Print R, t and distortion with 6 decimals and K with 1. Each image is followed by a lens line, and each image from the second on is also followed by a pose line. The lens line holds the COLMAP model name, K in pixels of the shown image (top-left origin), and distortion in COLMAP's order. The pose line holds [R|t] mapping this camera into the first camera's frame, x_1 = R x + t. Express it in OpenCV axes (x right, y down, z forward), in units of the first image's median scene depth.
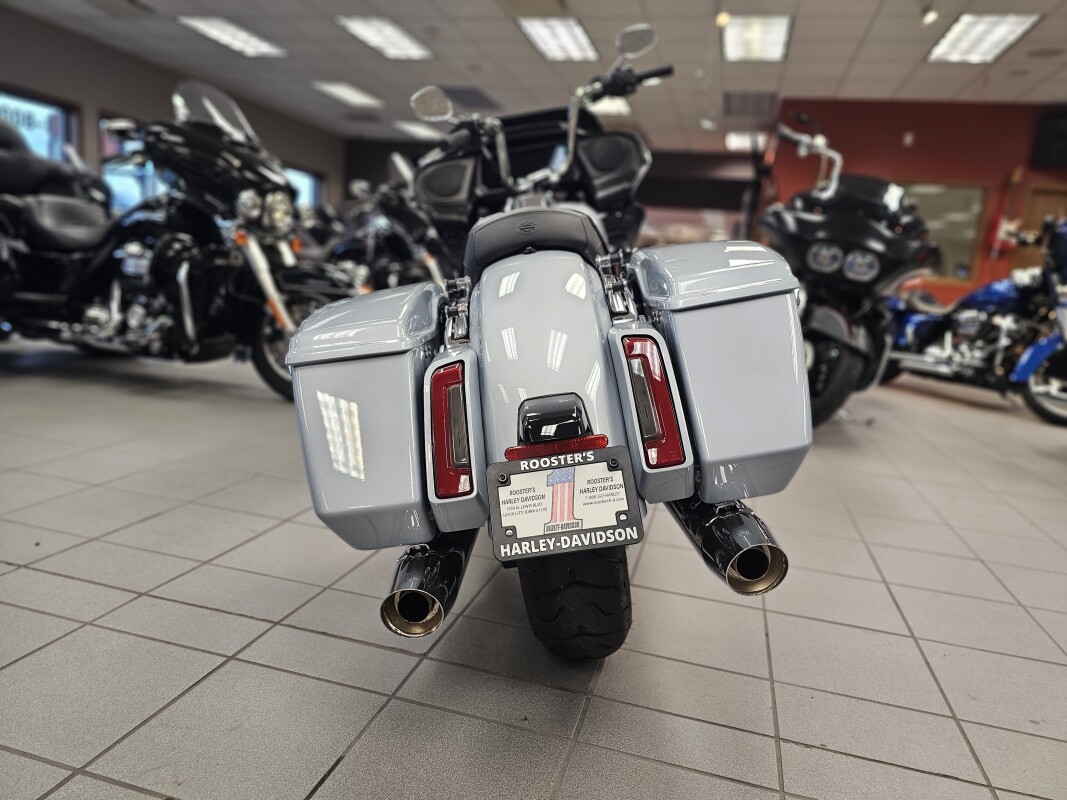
lens RADIAL K [[717.5, 0, 533.5], [0, 717.5, 400.0], [0, 0, 1]] dist [0.062076, -0.066938]
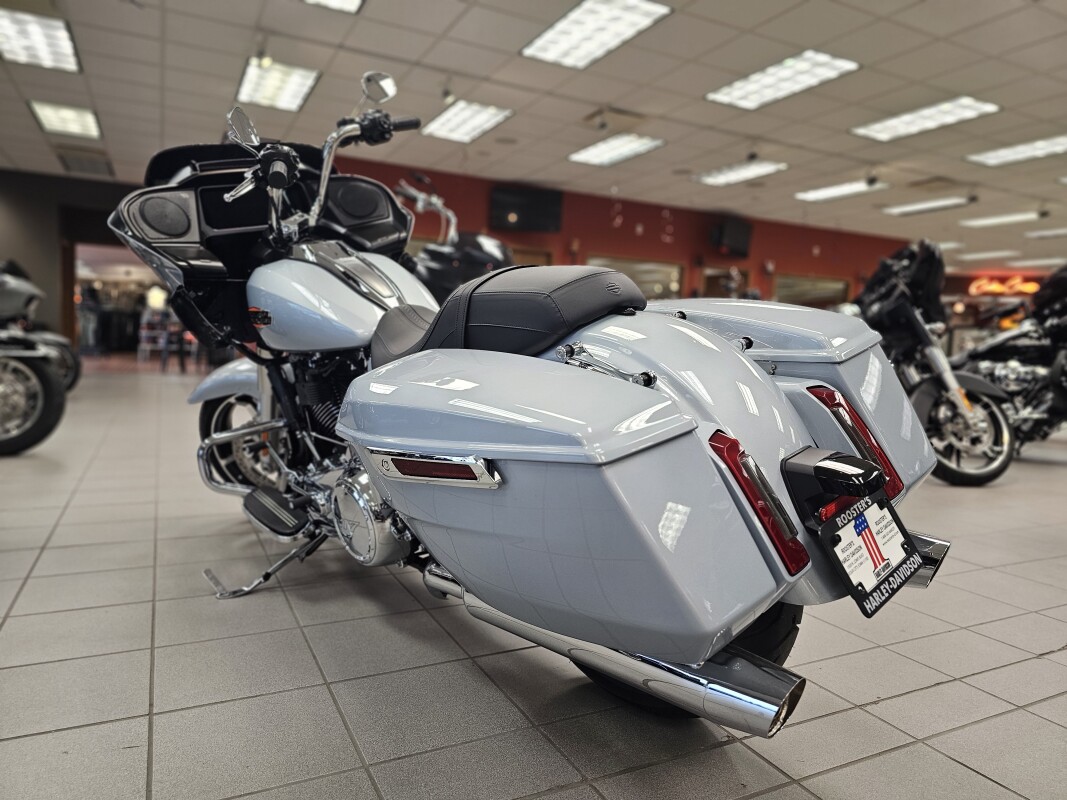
lens RADIAL K [[717.5, 0, 533.5], [0, 717.5, 400.0], [0, 0, 1]] dist [0.062076, -0.066938]
pose [[0.739258, -0.102468, 0.665581, -0.252496], [0.140061, 0.990138, -0.003131, -0.035072], [-0.658696, 0.095537, 0.746319, 0.123510]]
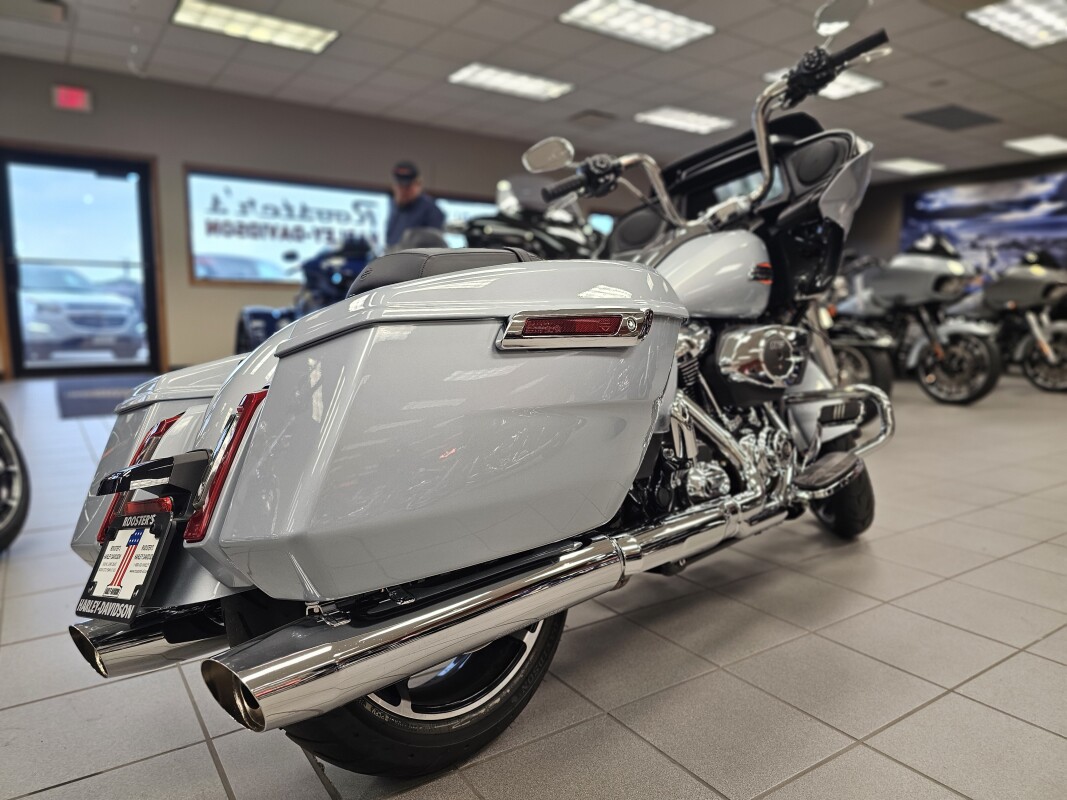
lens RADIAL K [[717.5, 0, 533.5], [0, 717.5, 400.0], [0, 0, 1]] dist [0.062076, -0.066938]
pose [[0.755964, 0.005327, -0.654592, 0.256865], [-0.059153, 0.996432, -0.060205, -0.010901], [0.651936, 0.084233, 0.753581, 0.152101]]
